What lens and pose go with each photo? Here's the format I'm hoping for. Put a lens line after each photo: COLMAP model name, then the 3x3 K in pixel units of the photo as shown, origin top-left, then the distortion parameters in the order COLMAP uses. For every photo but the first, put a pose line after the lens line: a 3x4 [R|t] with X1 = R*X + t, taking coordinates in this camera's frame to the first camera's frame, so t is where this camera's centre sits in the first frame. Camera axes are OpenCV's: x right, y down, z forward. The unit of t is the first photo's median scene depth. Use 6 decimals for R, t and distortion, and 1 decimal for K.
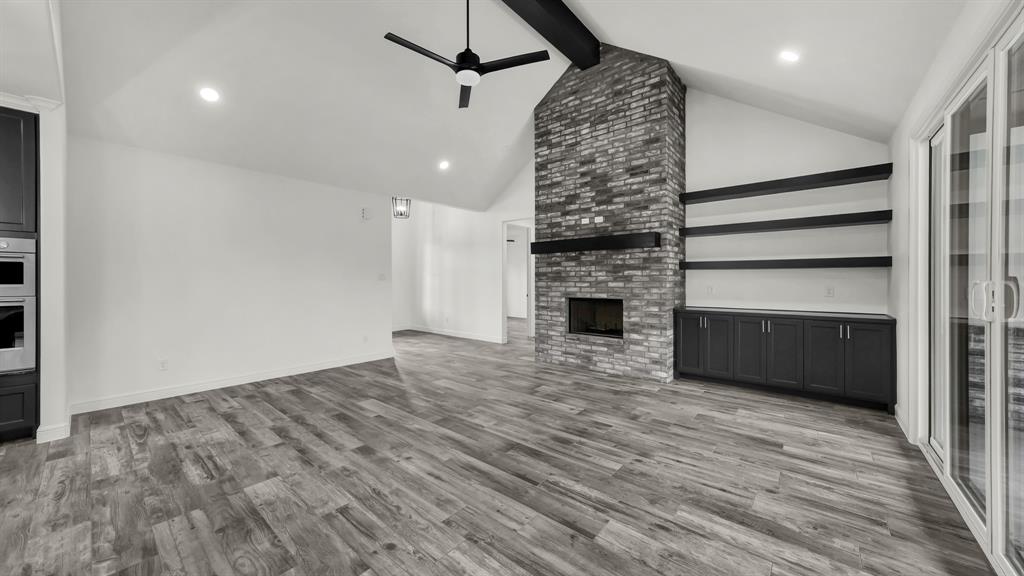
lens RADIAL K [[349.3, 0, 522.7], [0, 349.3, 282.4], [0, 0, 1]] dist [-0.000672, 0.001041]
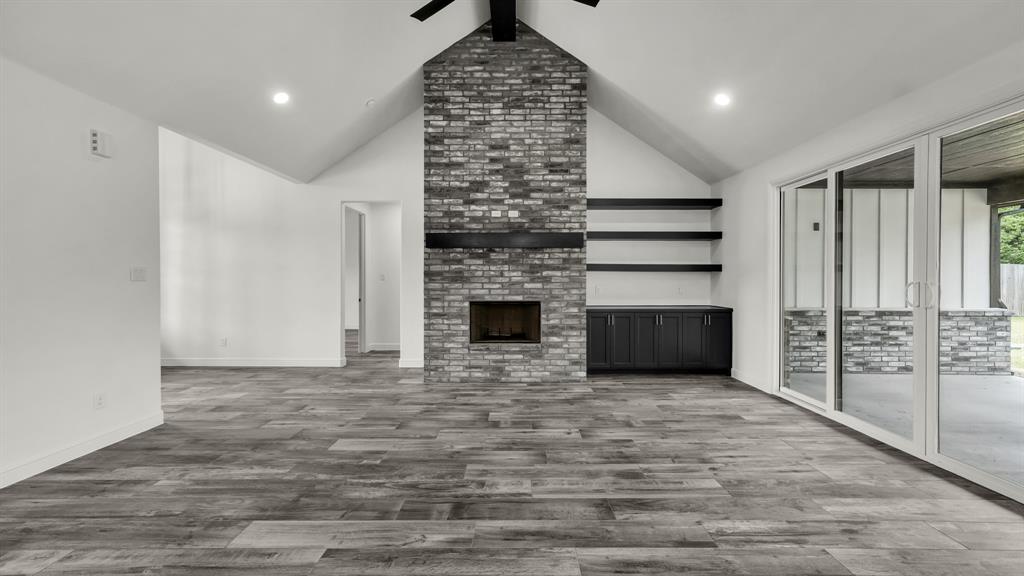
lens RADIAL K [[349.3, 0, 510.3], [0, 349.3, 282.9], [0, 0, 1]] dist [-0.000672, 0.001041]
pose [[0.781525, -0.002620, 0.623868, -0.495474], [0.003689, 0.999993, -0.000421, -0.001417], [-0.623863, 0.002631, 0.781530, 0.423142]]
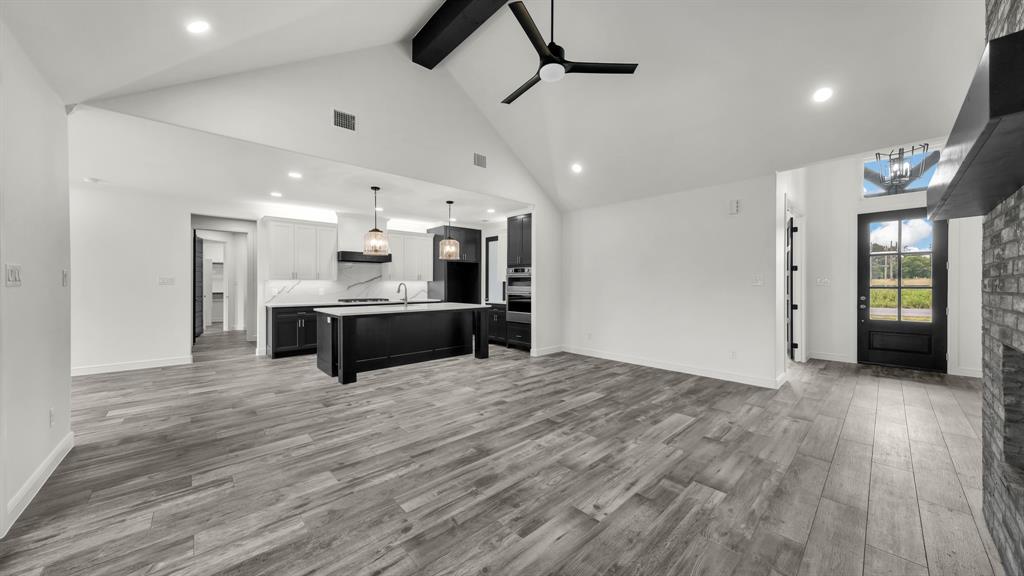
lens RADIAL K [[349.3, 0, 513.6], [0, 349.3, 287.4], [0, 0, 1]] dist [-0.000672, 0.001041]
pose [[-0.127134, 0.004562, -0.991875, 0.728845], [-0.005301, 0.999972, 0.005279, -0.003050], [0.991871, 0.005929, -0.127106, 0.930368]]
